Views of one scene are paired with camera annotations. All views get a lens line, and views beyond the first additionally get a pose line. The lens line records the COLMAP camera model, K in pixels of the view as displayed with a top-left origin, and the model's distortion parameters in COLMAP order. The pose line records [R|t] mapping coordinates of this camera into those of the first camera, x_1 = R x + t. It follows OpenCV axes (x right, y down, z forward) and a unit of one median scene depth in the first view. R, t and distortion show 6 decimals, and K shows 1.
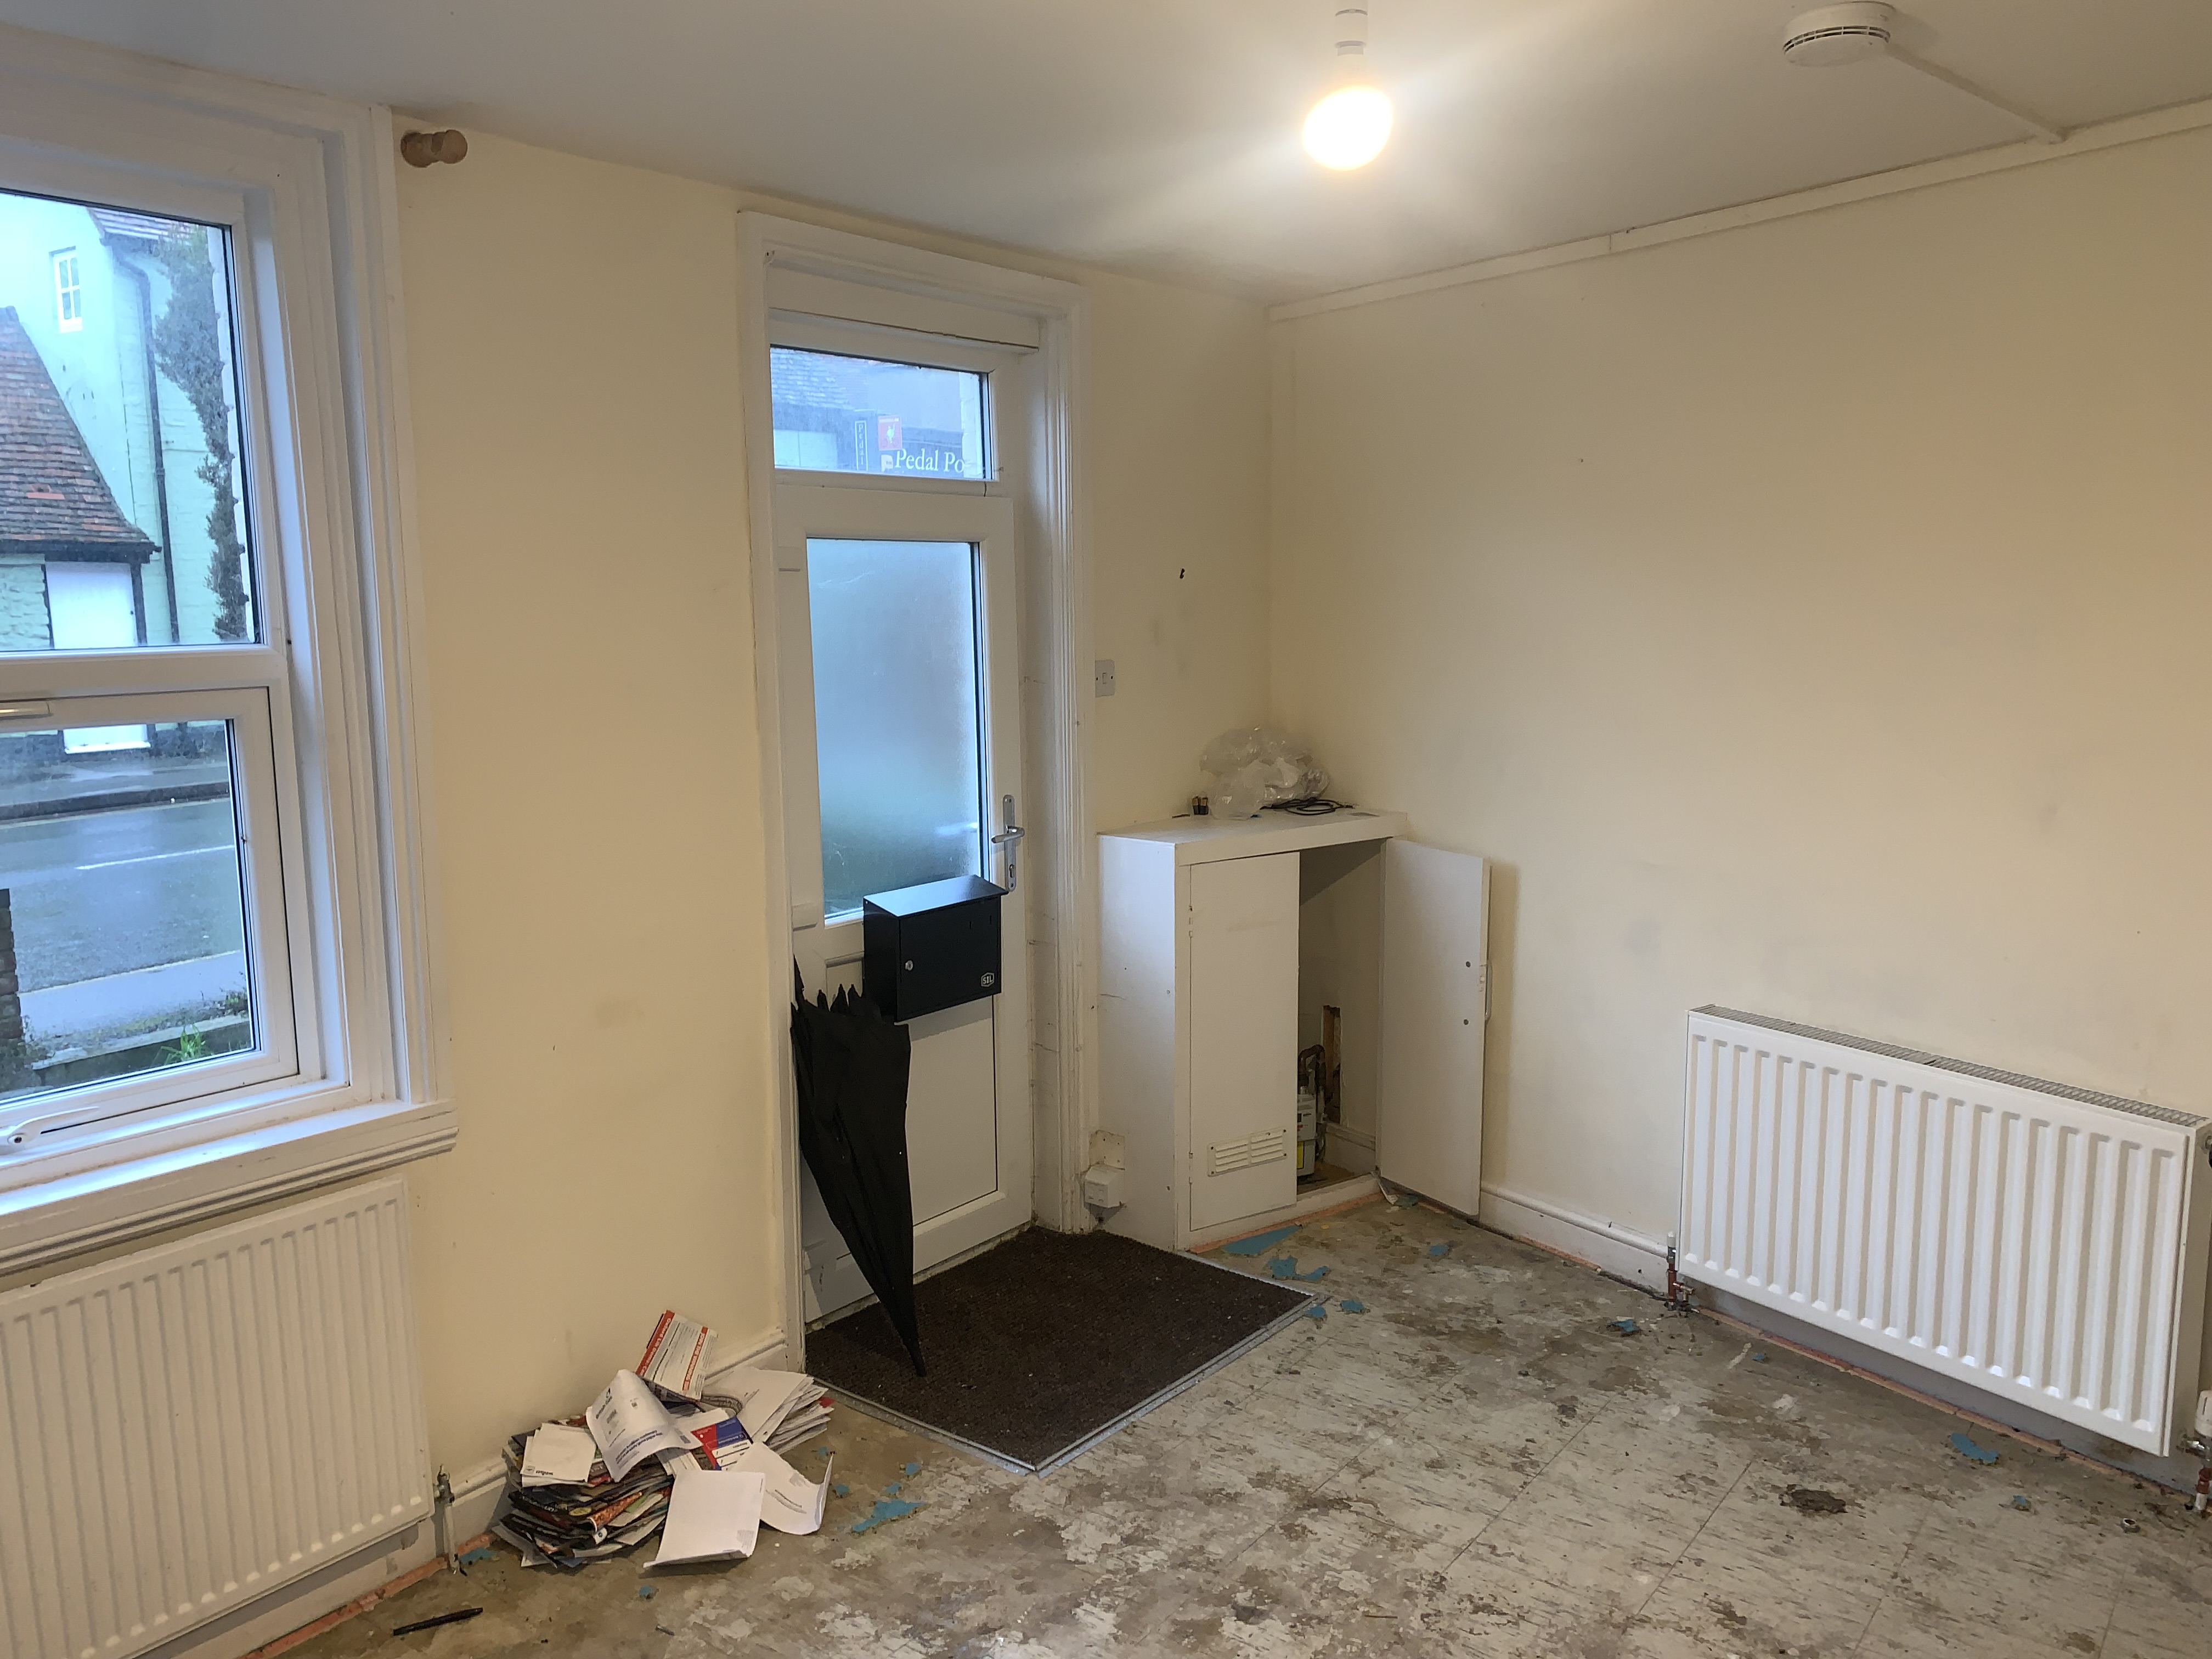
lens RADIAL K [[1703.0, 0, 1115.1], [0, 1703.0, 818.2], [0, 0, 1]] dist [-0.002783, 0.029672]
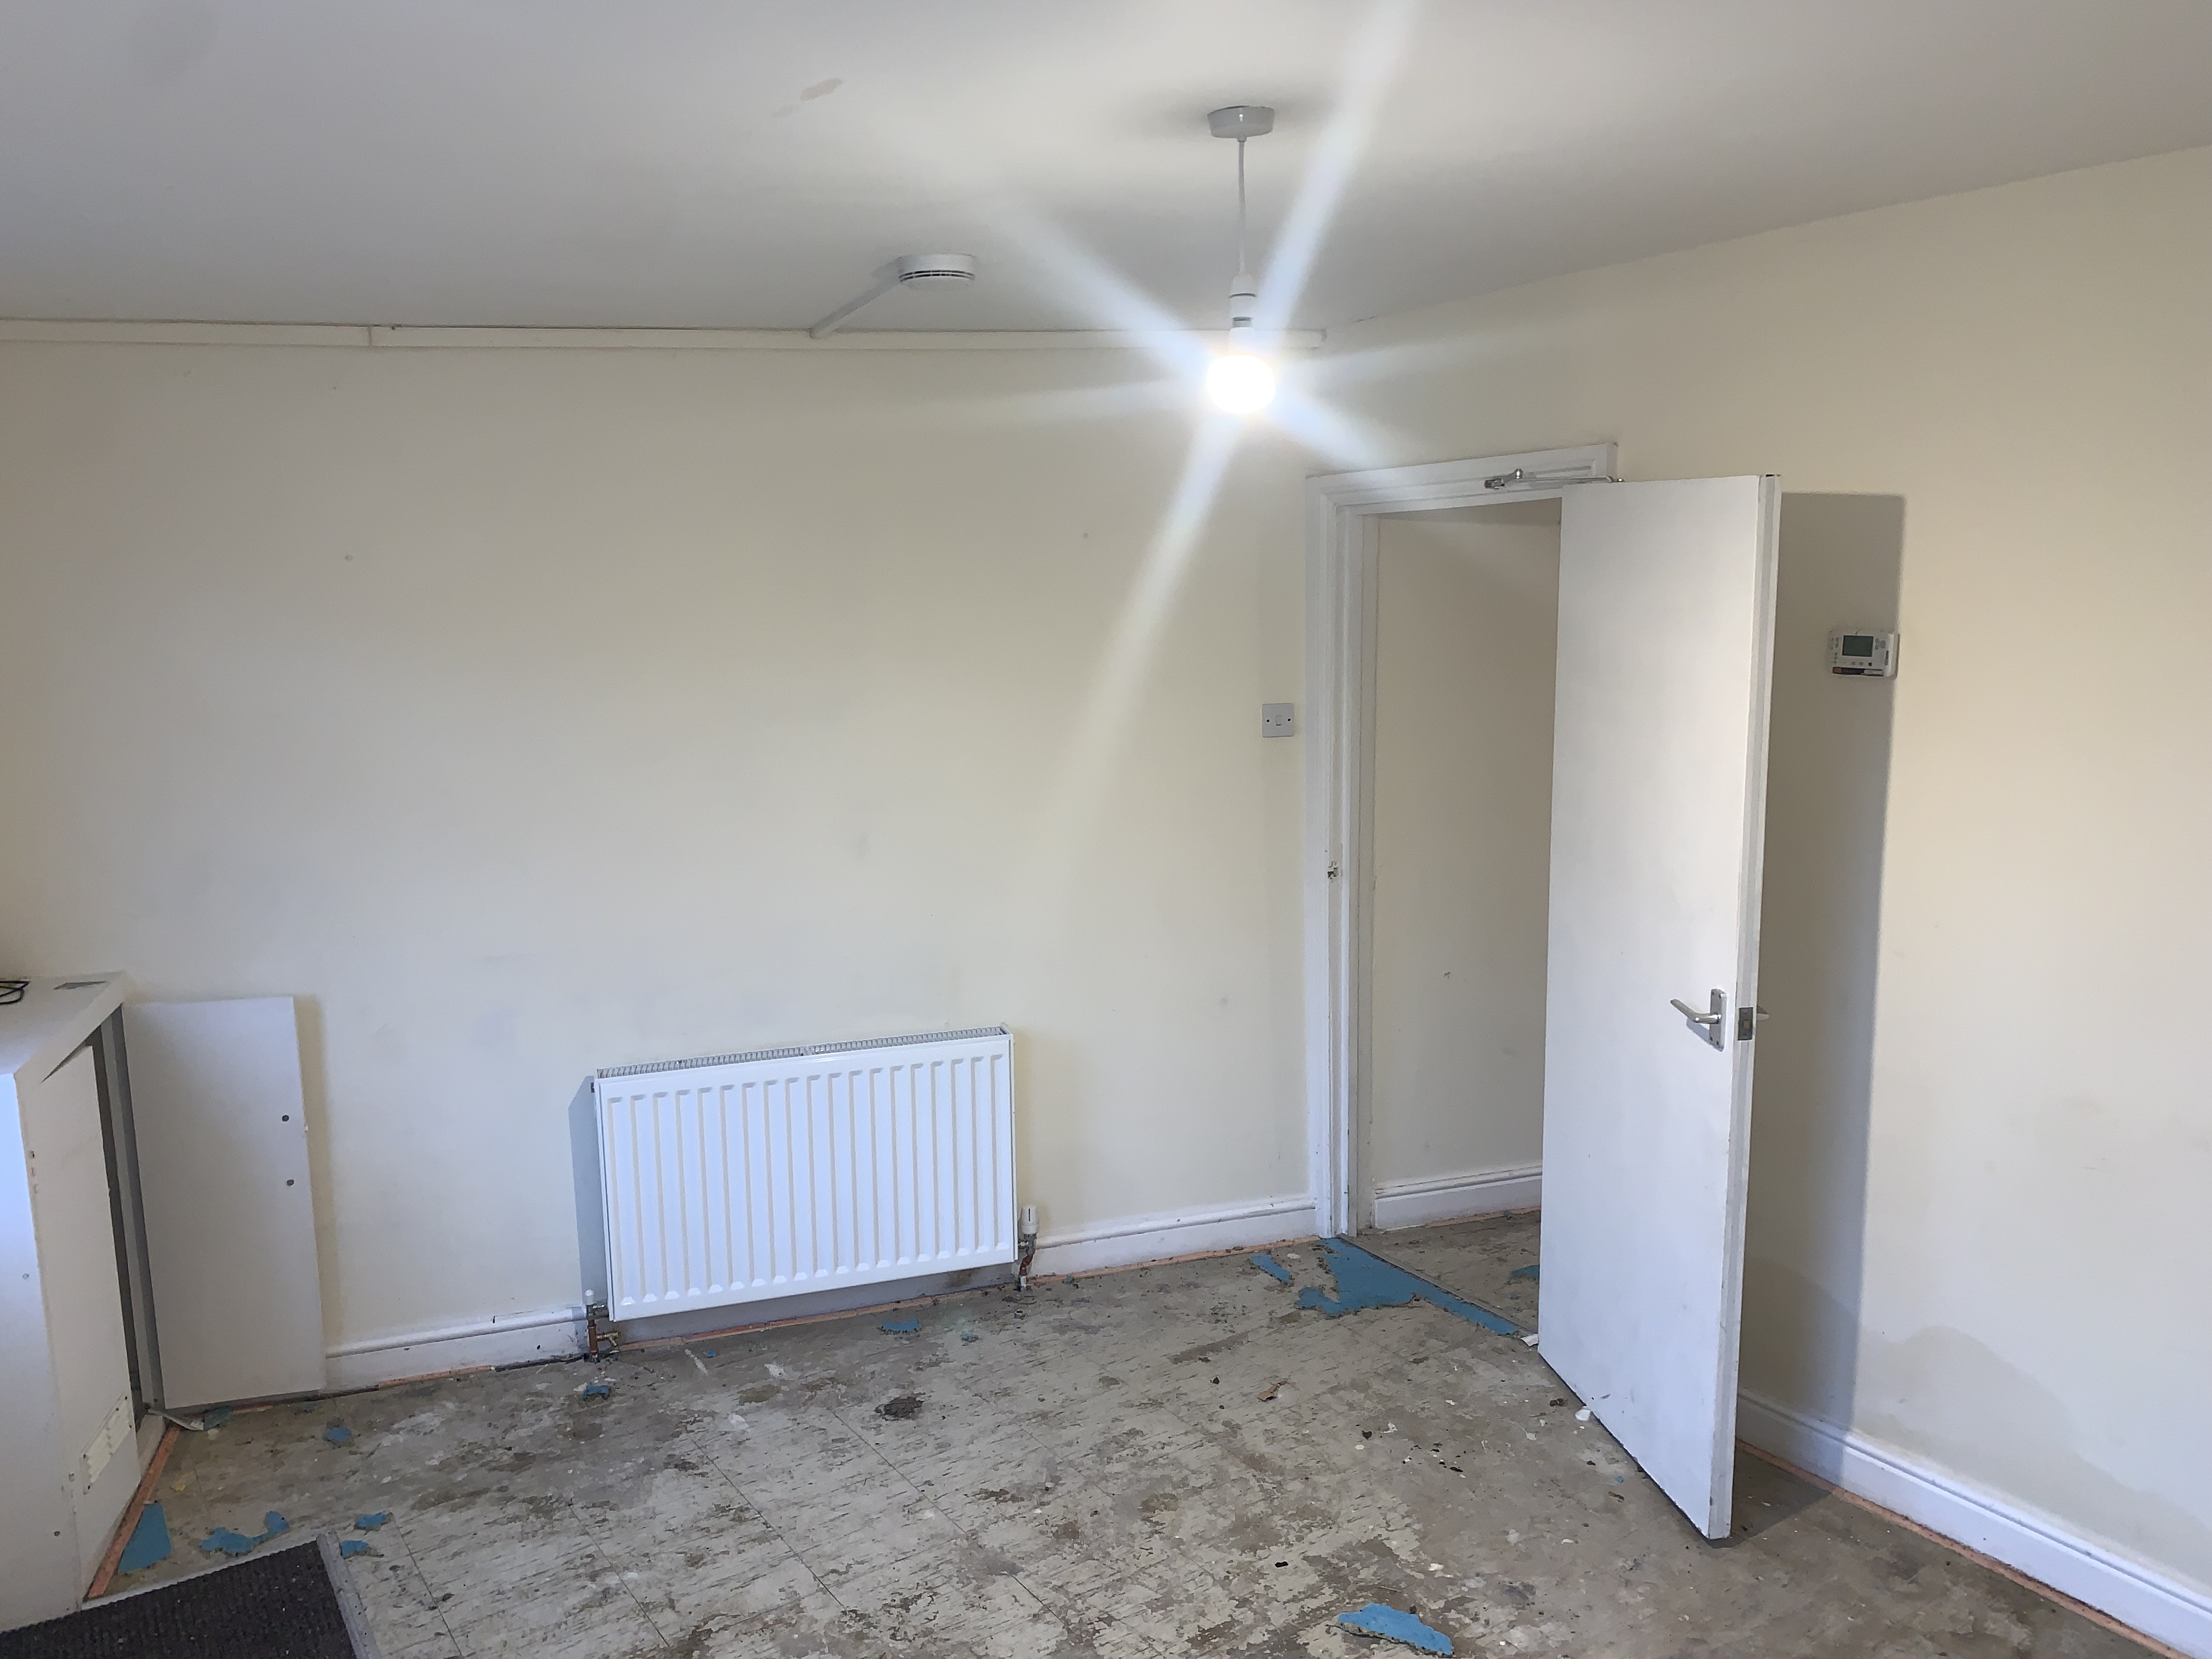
lens RADIAL K [[1703.0, 0, 1115.5], [0, 1703.0, 828.3], [0, 0, 1]] dist [-0.002783, 0.029672]
pose [[0.321995, -0.152118, 0.934440, -0.546157], [0.153720, 0.982310, 0.106941, -0.108021], [-0.934178, 0.109208, 0.339683, 0.325498]]
